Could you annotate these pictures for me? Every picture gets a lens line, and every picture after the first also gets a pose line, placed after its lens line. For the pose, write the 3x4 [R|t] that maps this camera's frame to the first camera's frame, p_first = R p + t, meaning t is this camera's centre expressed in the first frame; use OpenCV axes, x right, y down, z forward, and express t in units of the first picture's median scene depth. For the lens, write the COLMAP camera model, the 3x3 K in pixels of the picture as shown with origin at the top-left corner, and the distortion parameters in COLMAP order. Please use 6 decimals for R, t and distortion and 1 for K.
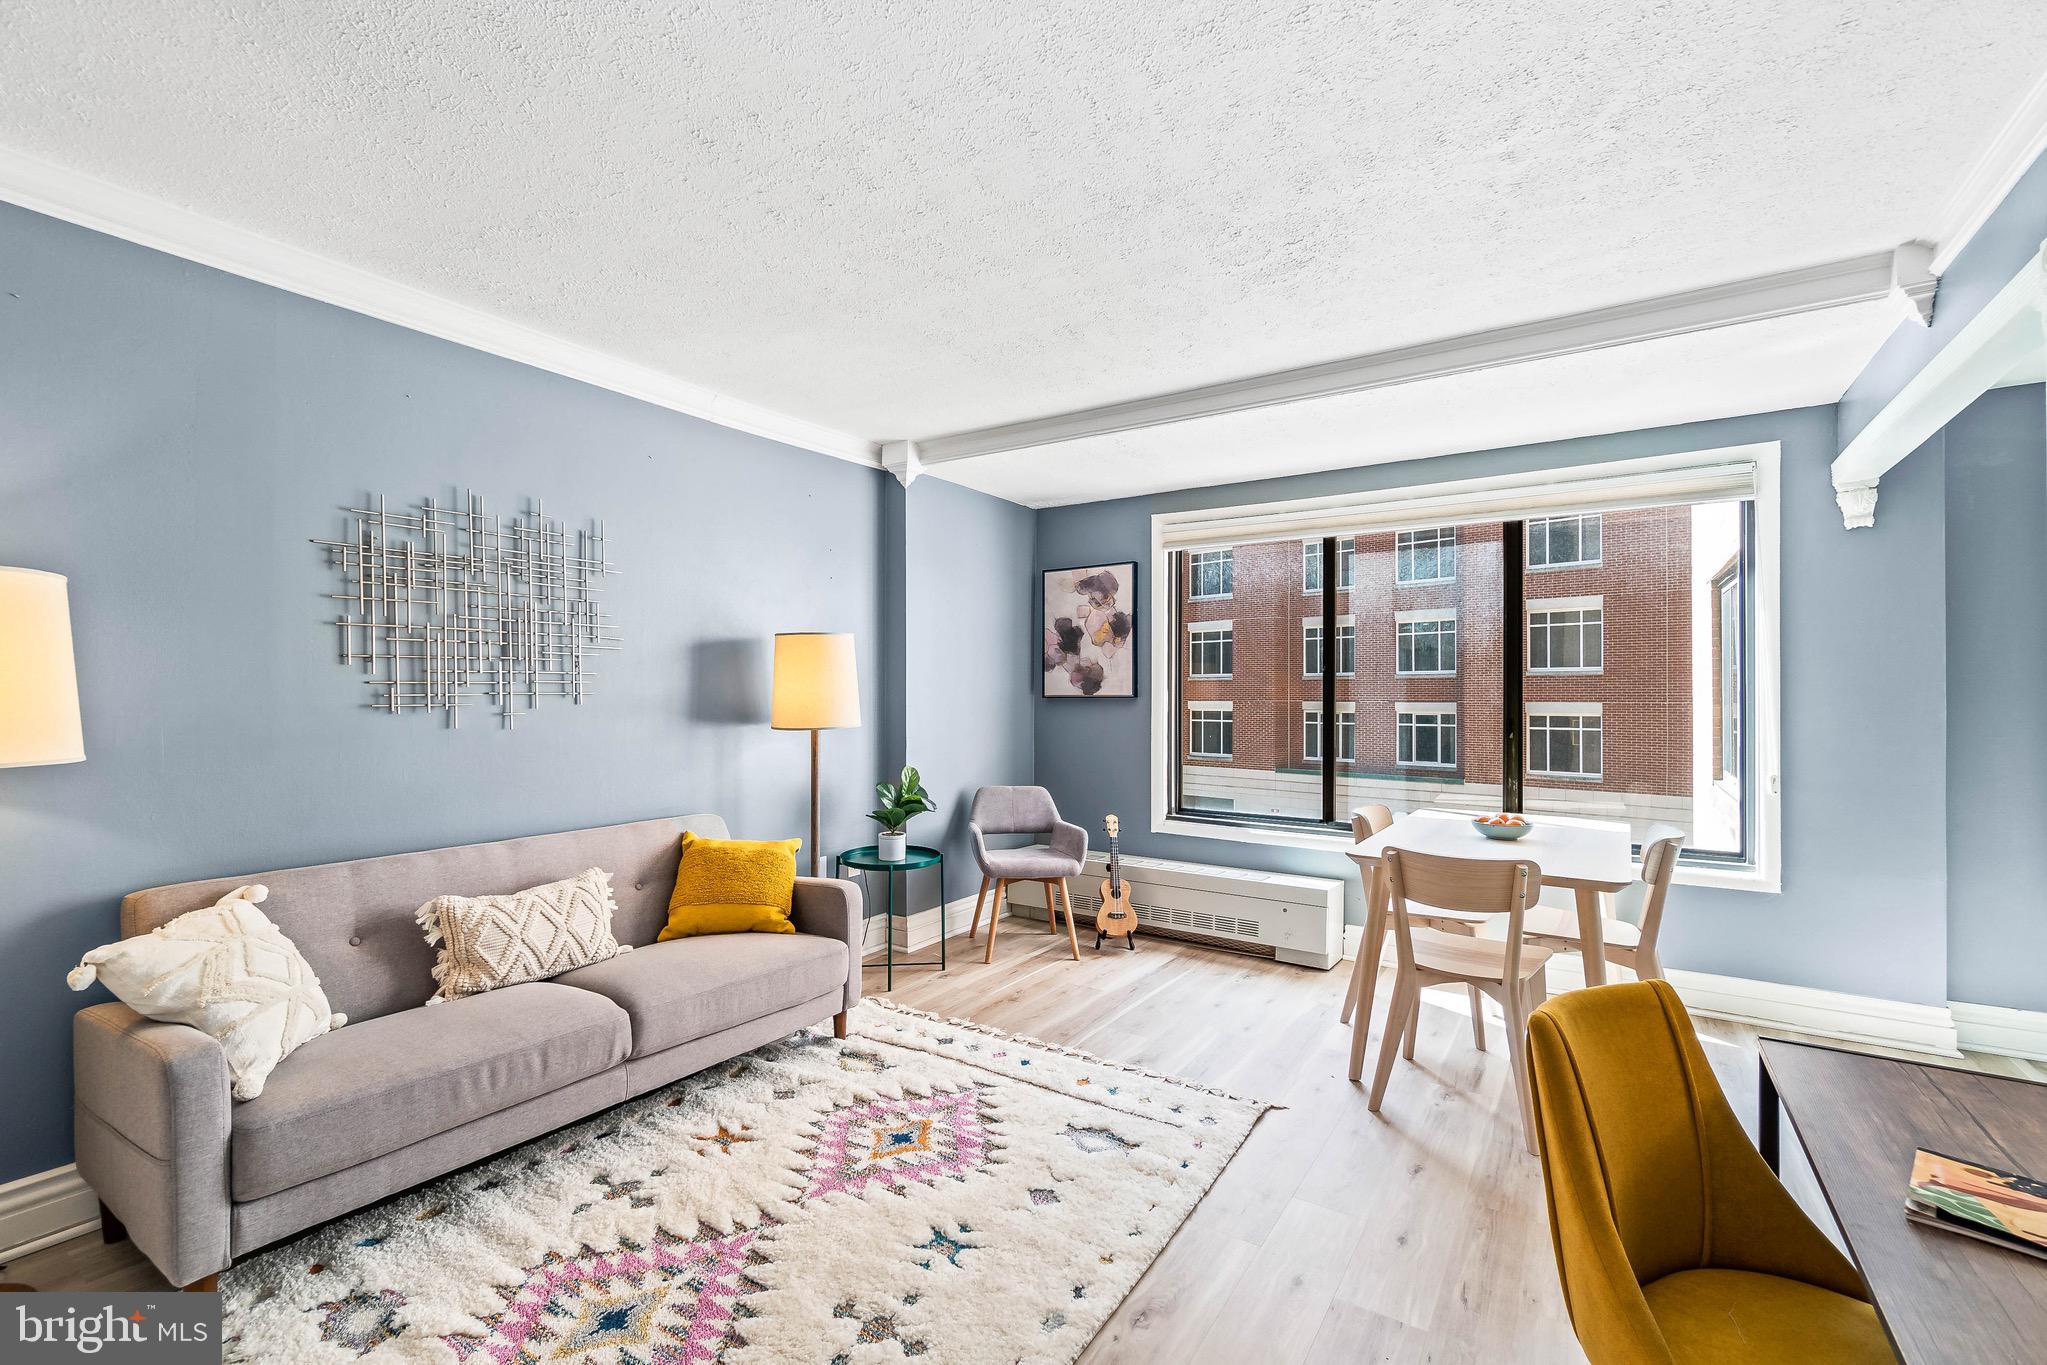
lens RADIAL K [[892.2, 0, 1013.3], [0, 892.2, 693.7], [0, 0, 1]] dist [-0.004090, 0.002630]
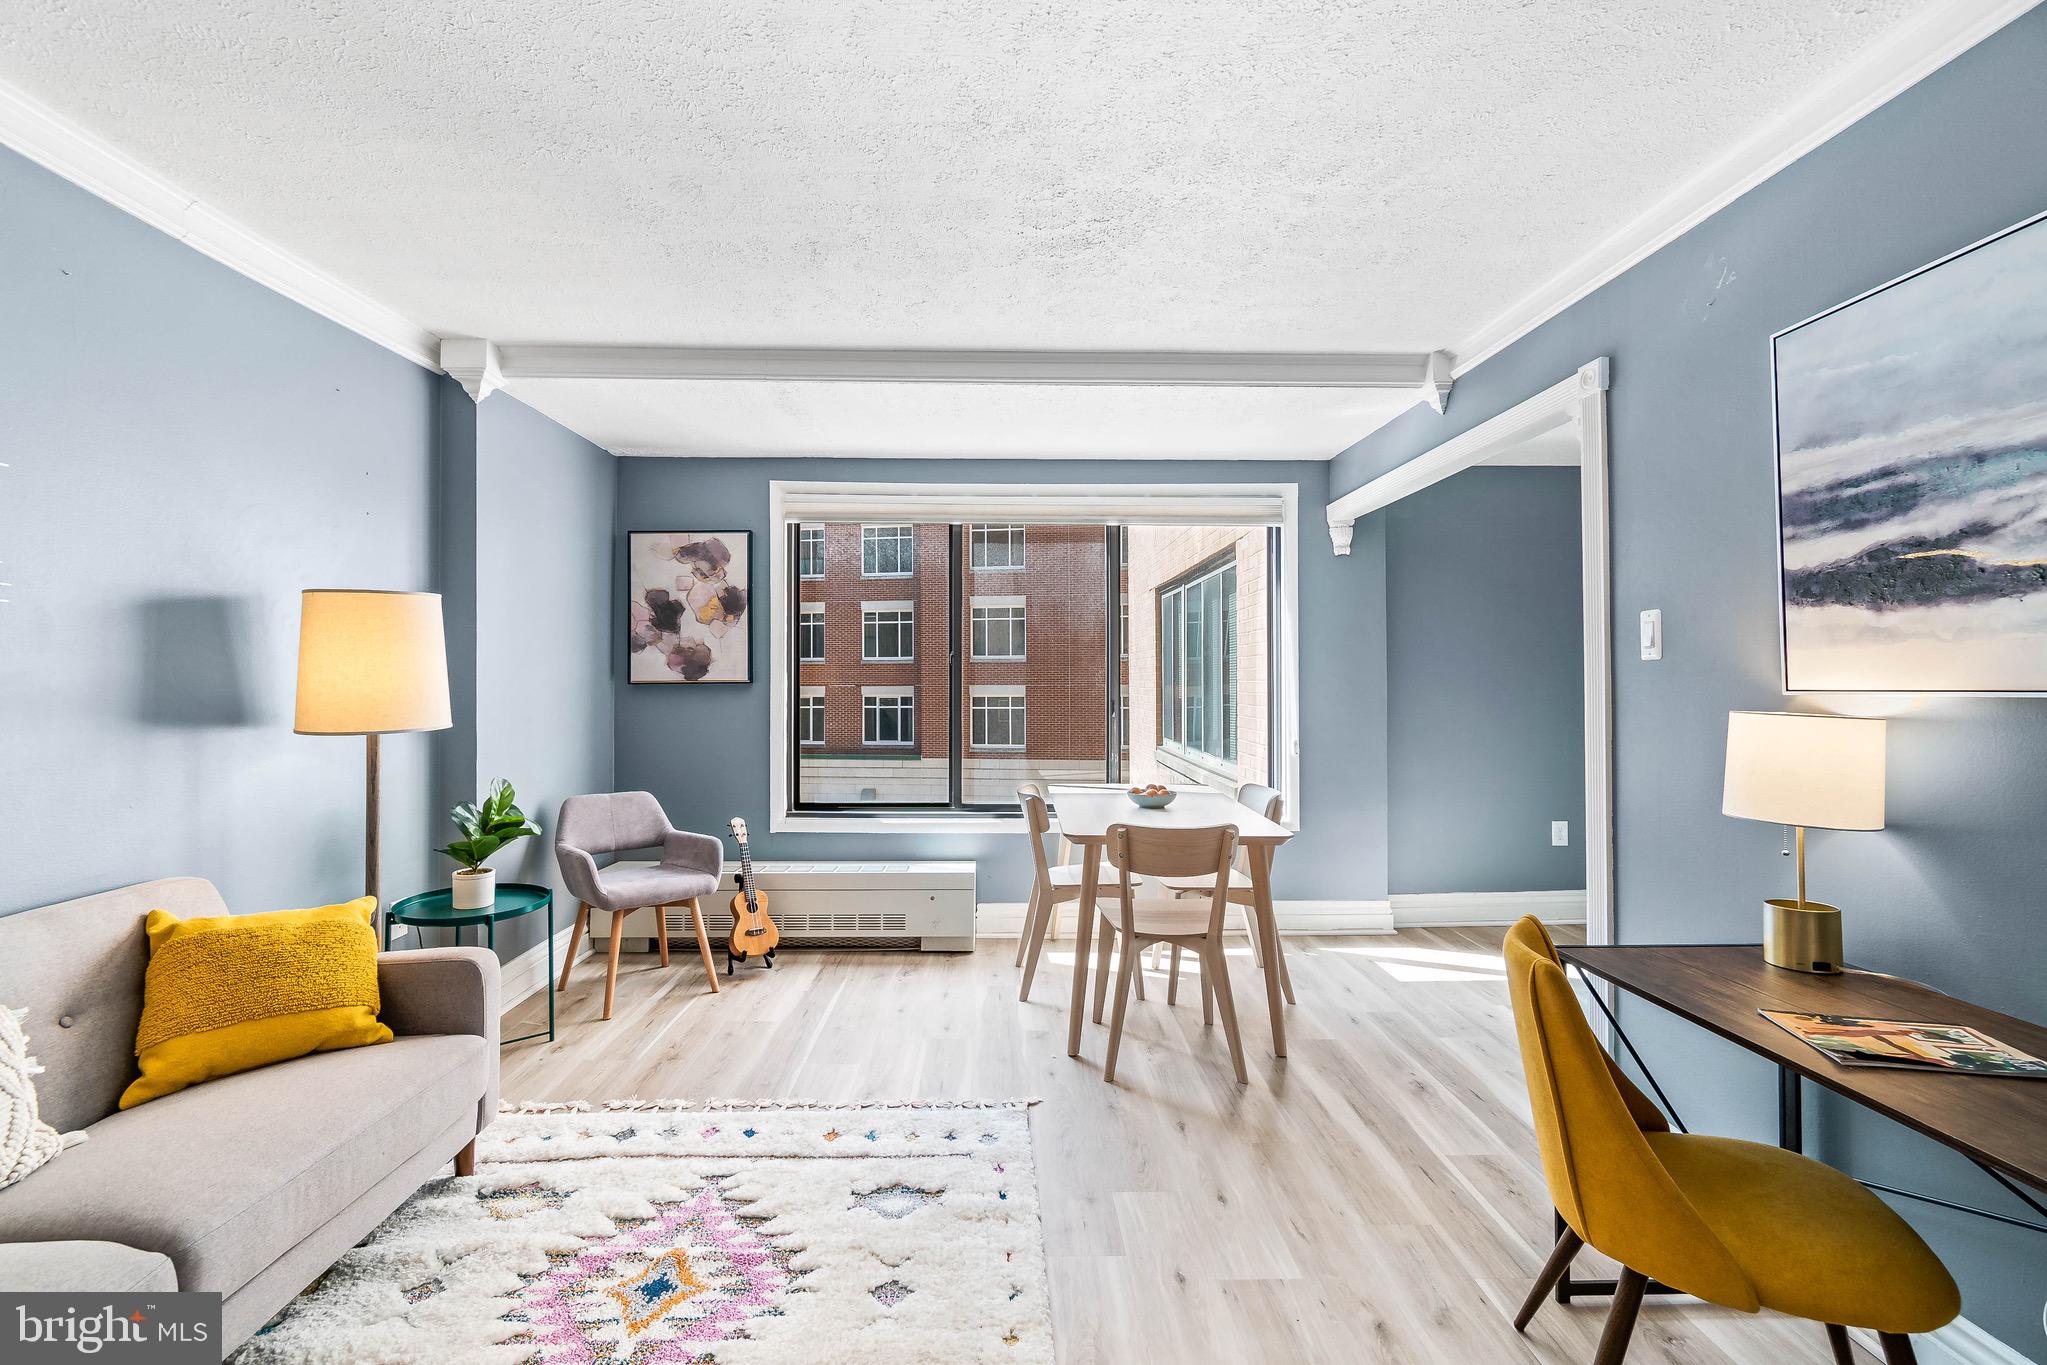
lens RADIAL K [[892.2, 0, 1018.7], [0, 892.2, 672.4], [0, 0, 1]] dist [-0.004090, 0.002630]
pose [[0.820237, 0.001209, 0.572023, -0.189991], [0.002641, 0.999979, -0.005899, -0.000473], [-0.572018, 0.006349, 0.820216, 0.144082]]
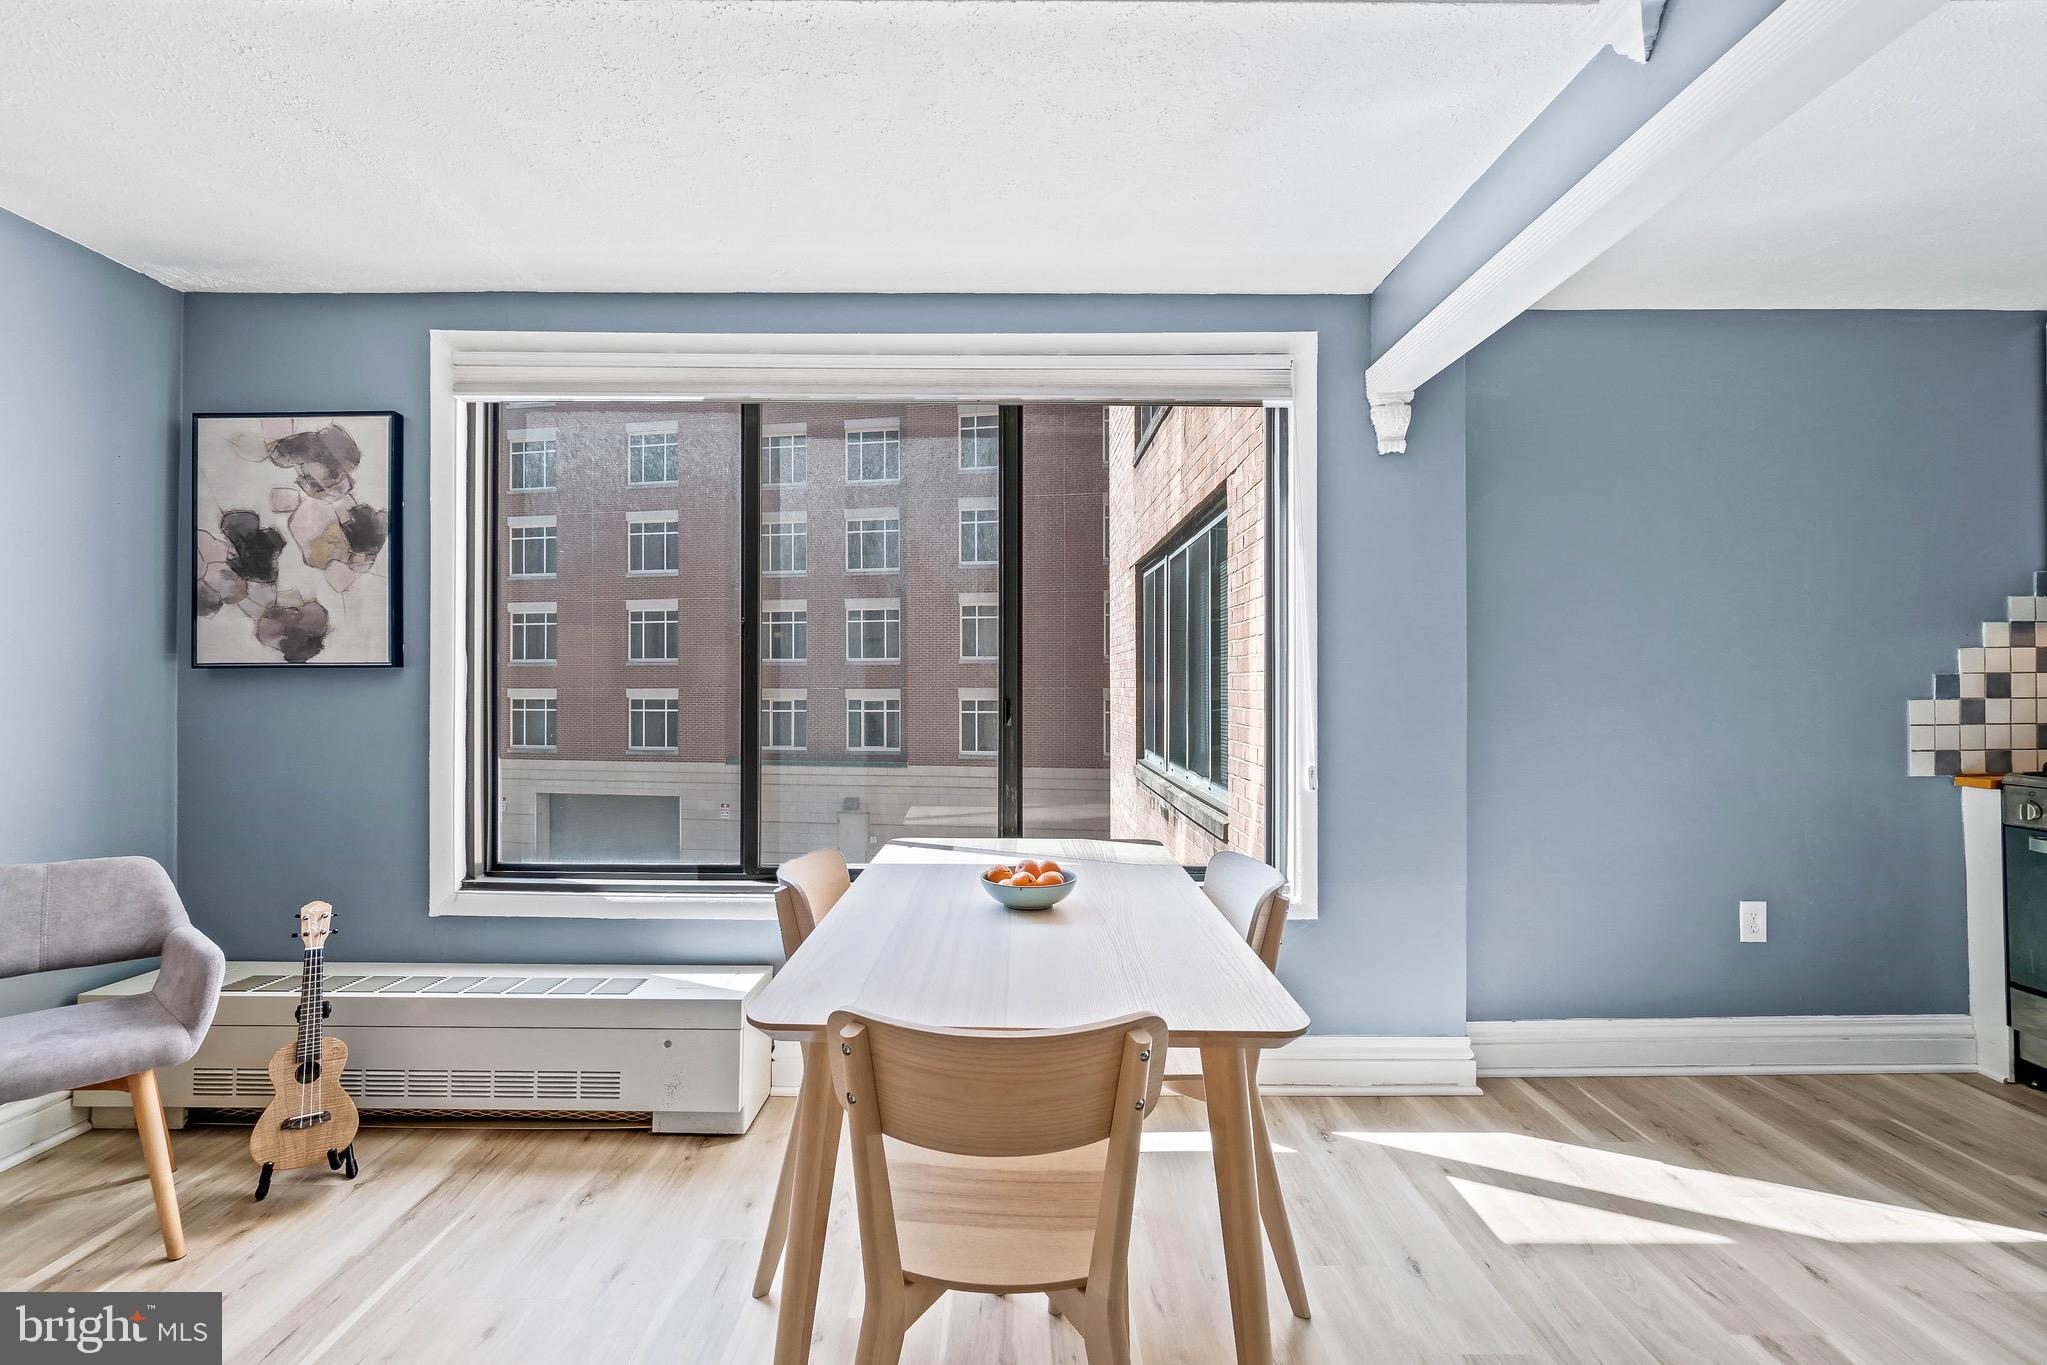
lens RADIAL K [[892.2, 0, 1004.8], [0, 892.2, 683.5], [0, 0, 1]] dist [-0.004090, 0.002630]
pose [[0.835174, -0.000989, 0.549985, 0.182549], [0.000341, 0.999999, 0.001280, 0.016723], [-0.549985, -0.000881, 0.835174, 0.437390]]
